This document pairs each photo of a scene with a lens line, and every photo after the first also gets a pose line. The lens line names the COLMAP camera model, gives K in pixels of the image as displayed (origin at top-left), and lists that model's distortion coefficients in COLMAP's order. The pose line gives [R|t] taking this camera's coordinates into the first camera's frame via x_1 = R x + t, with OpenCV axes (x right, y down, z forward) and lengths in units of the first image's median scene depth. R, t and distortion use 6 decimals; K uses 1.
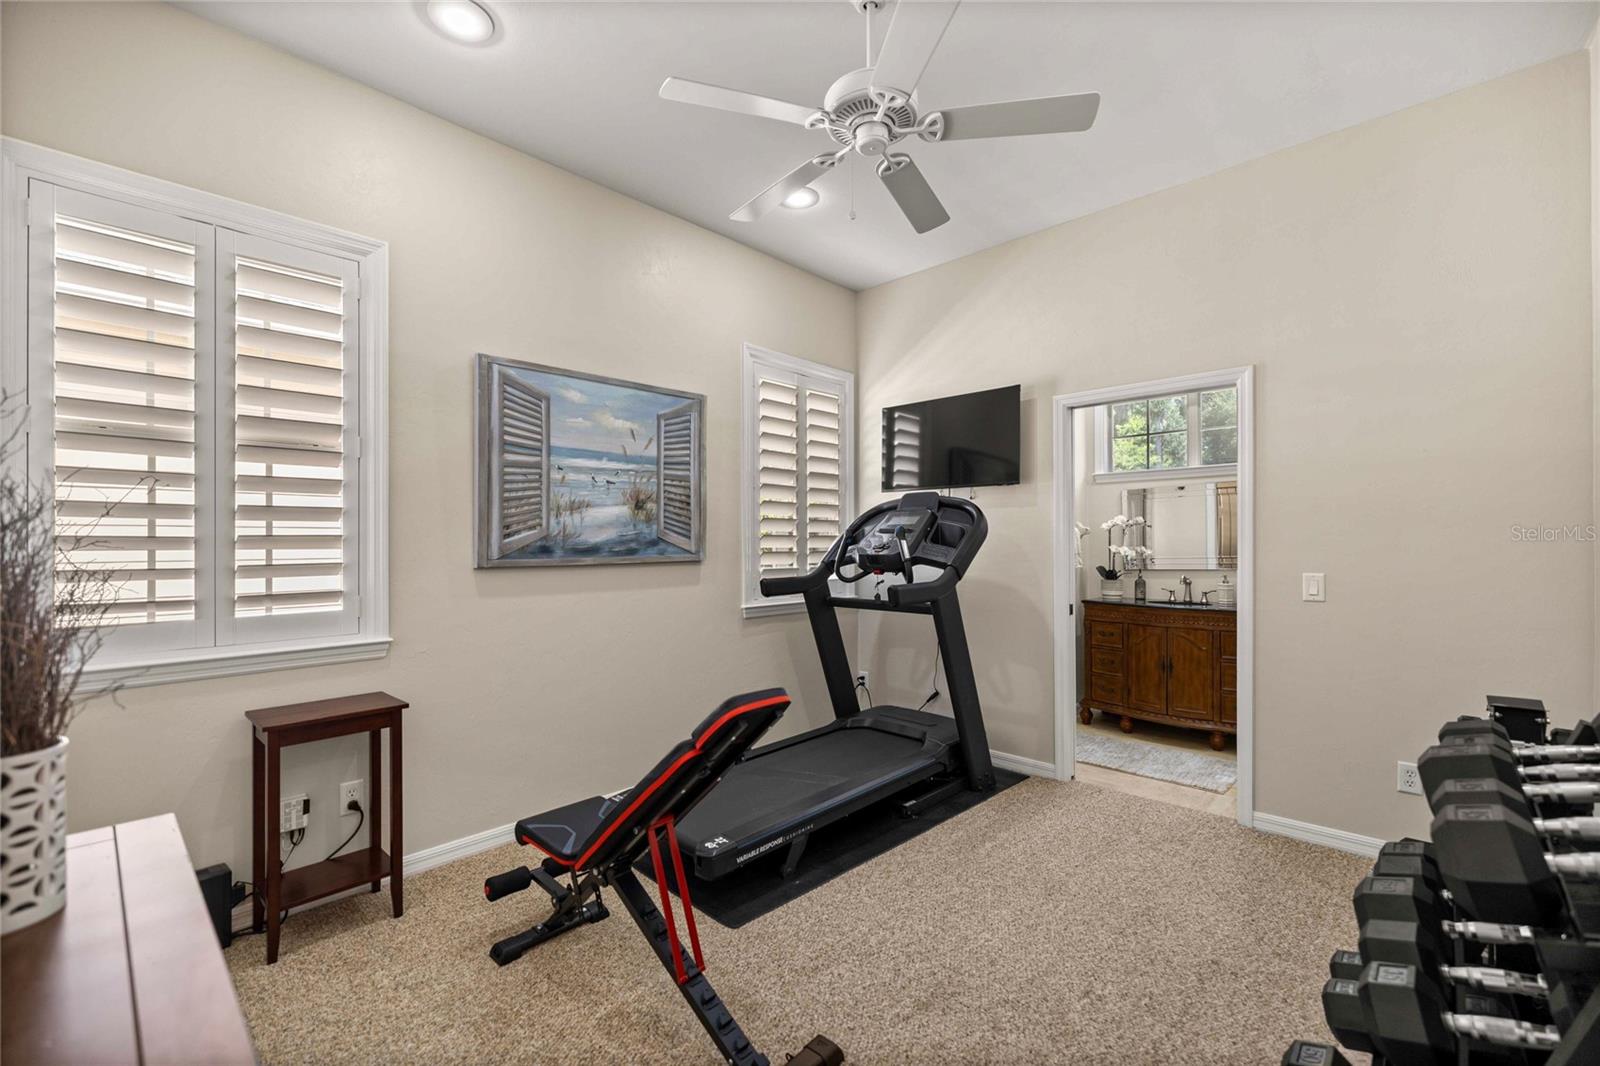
lens RADIAL K [[679.2, 0, 802.6], [0, 679.2, 538.8], [0, 0, 1]] dist [0.001184, -0.000046]
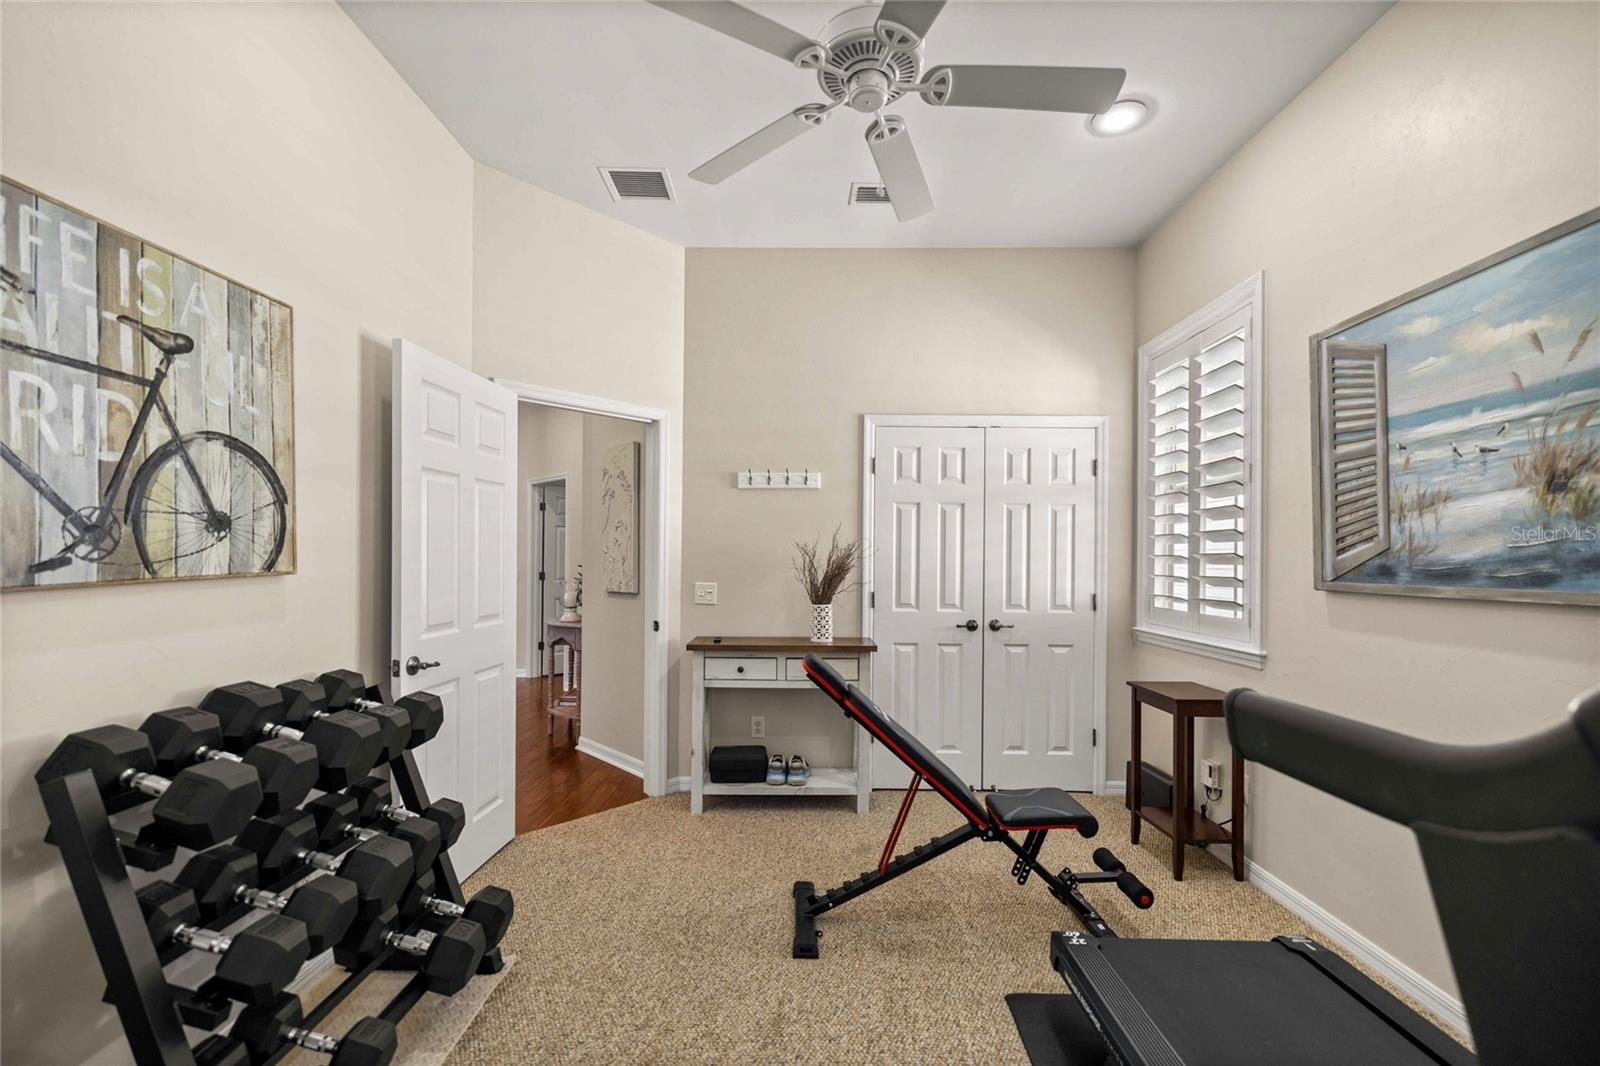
lens RADIAL K [[679.2, 0, 813.6], [0, 679.2, 562.1], [0, 0, 1]] dist [0.001184, -0.000046]
pose [[-0.724017, 0.006168, -0.689754, 0.508166], [0.003342, 0.999980, 0.005433, 0.001652], [0.689774, 0.001628, -0.724023, 1.077792]]
